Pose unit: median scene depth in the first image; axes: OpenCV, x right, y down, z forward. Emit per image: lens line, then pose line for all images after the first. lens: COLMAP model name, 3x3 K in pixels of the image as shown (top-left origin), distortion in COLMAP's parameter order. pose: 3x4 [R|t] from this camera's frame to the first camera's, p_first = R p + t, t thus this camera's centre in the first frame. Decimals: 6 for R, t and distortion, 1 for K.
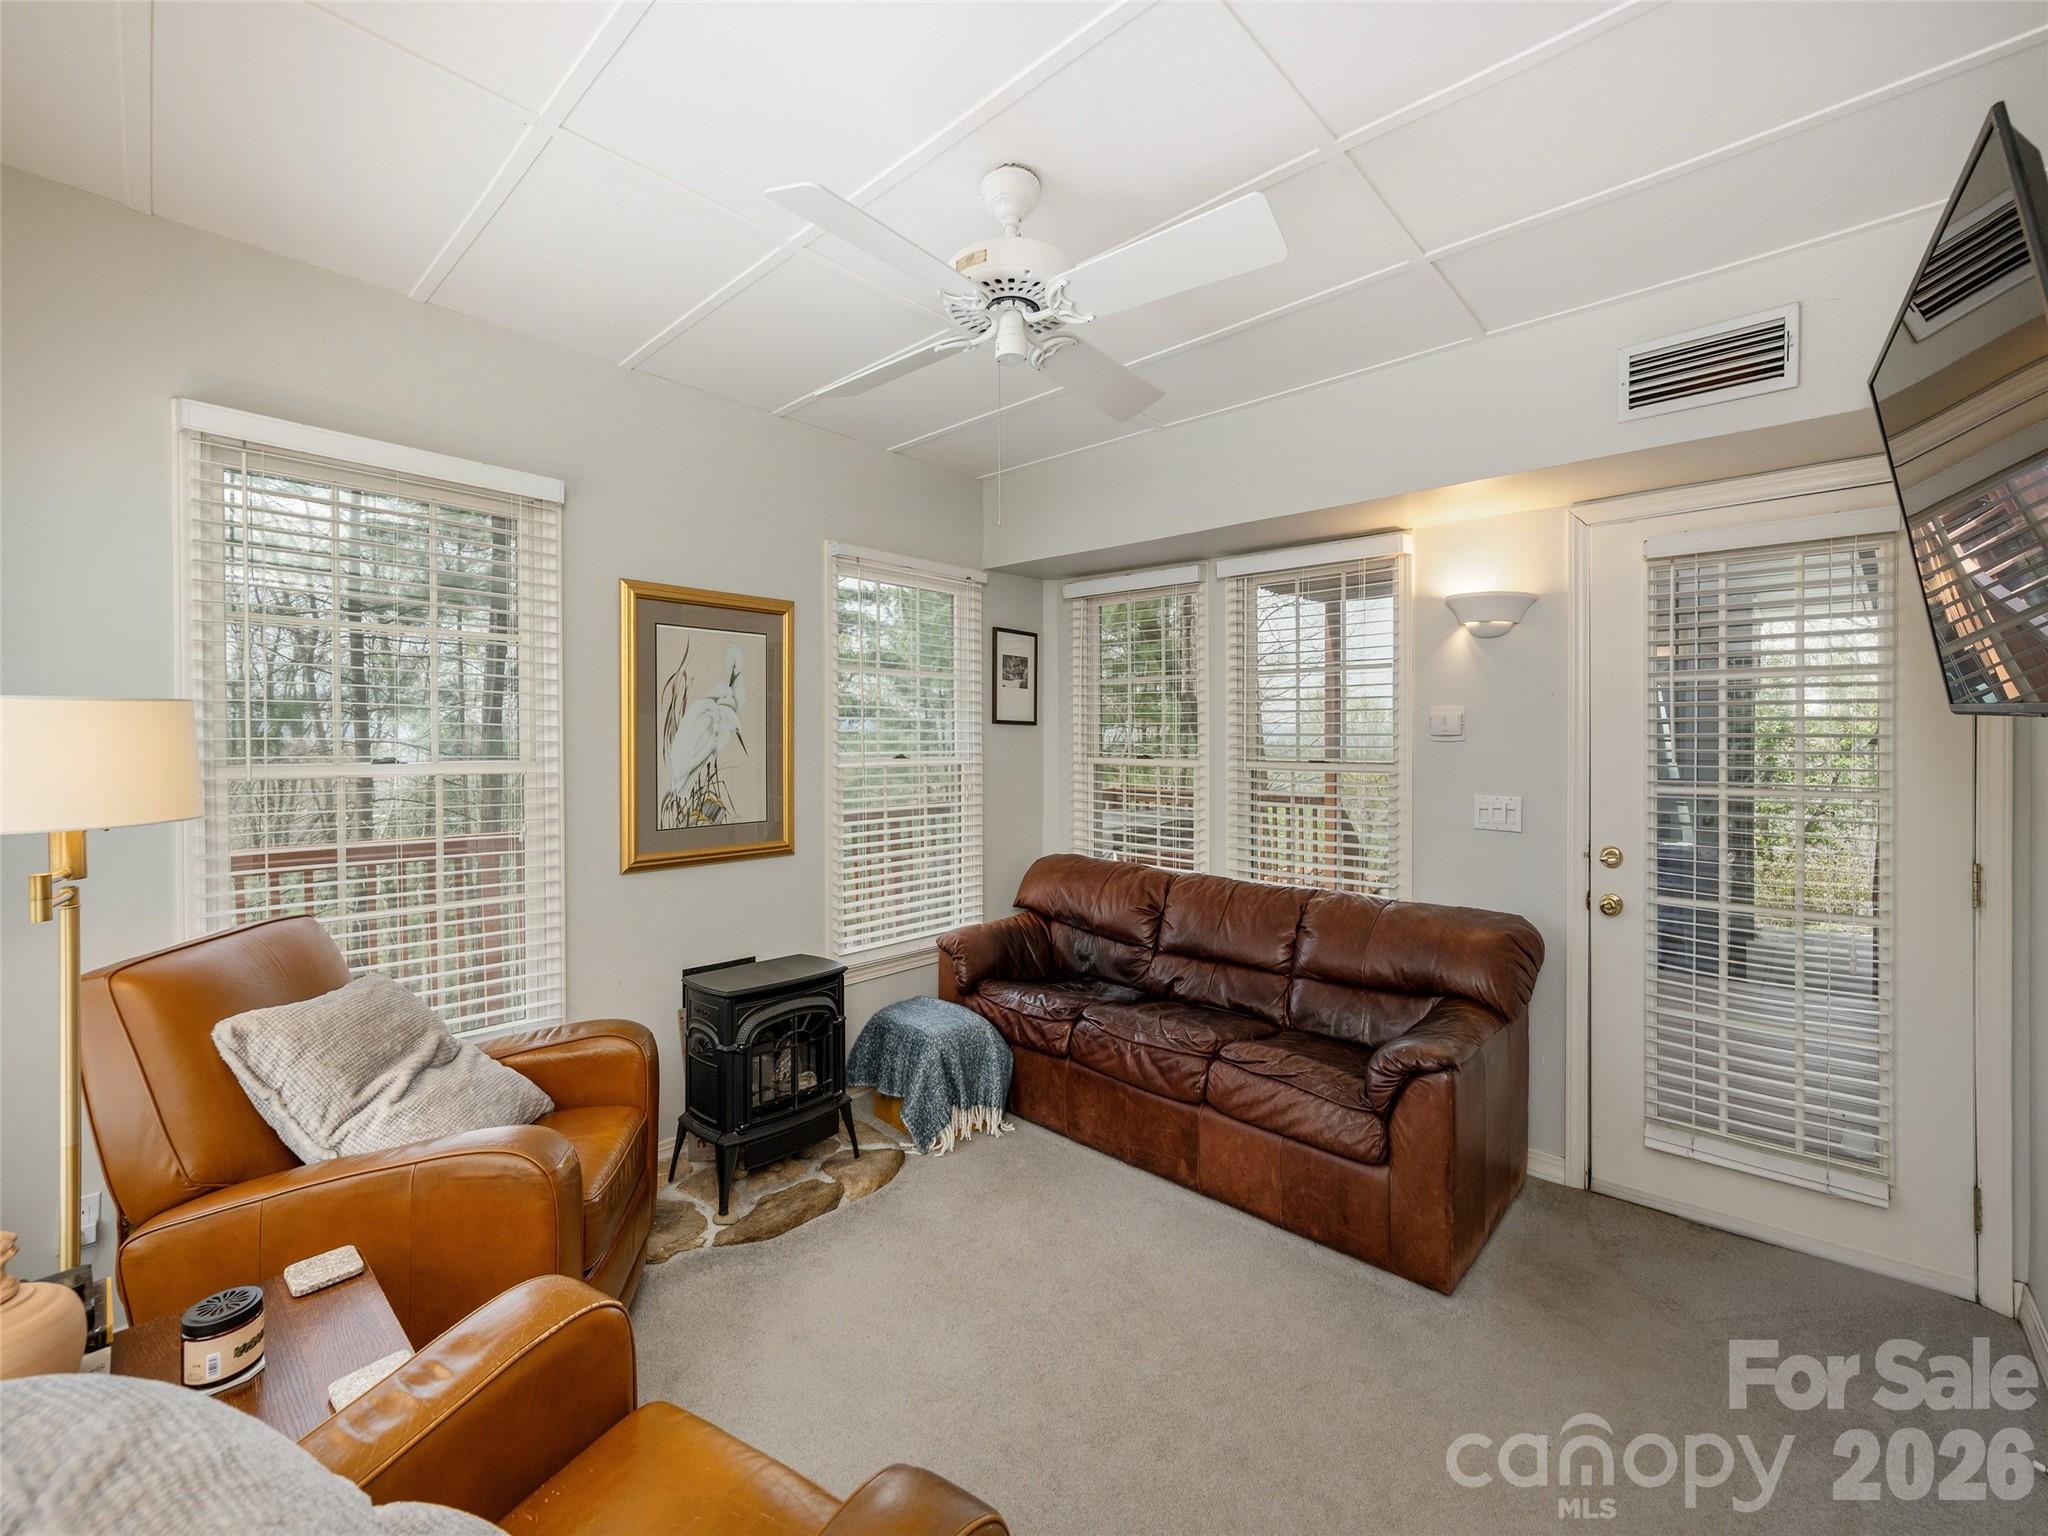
lens RADIAL K [[849.2, 0, 1024.8], [0, 849.2, 753.1], [0, 0, 1]] dist [0.001762, 0.000232]
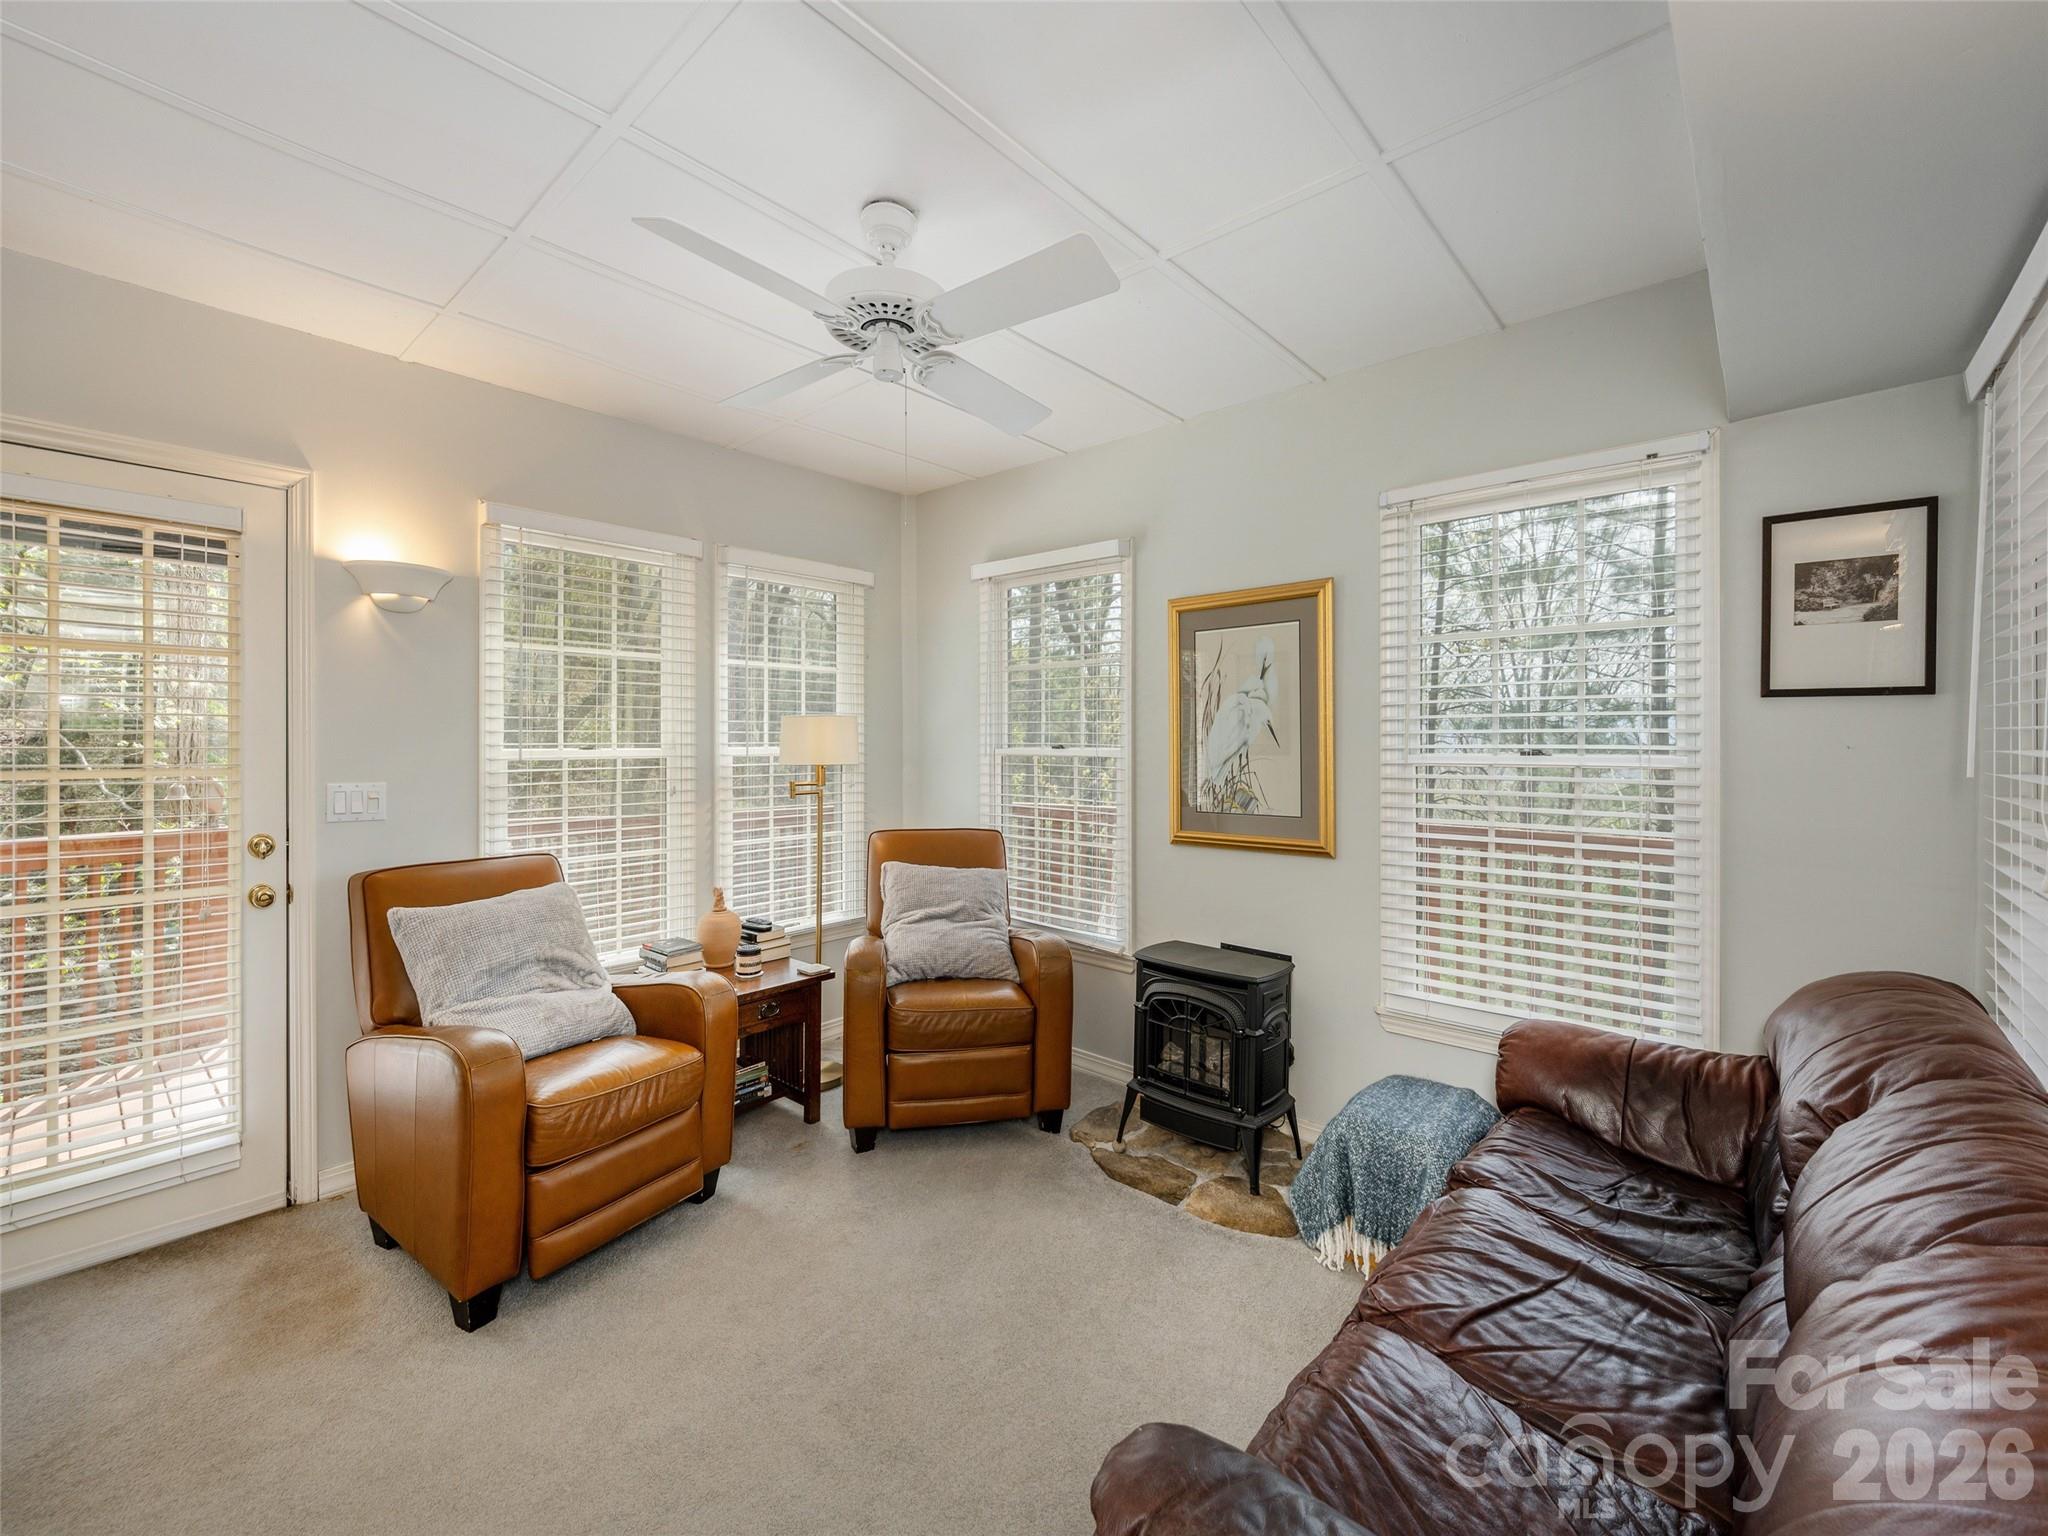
lens RADIAL K [[853.0, 0, 1025.2], [0, 853.0, 740.6], [0, 0, 1]] dist [-0.002934, -0.000187]
pose [[0.021927, 0.006679, -0.999737, 0.662562], [-0.005991, 0.999961, 0.006549, -0.010247], [0.999742, 0.005845, 0.021966, 0.694022]]
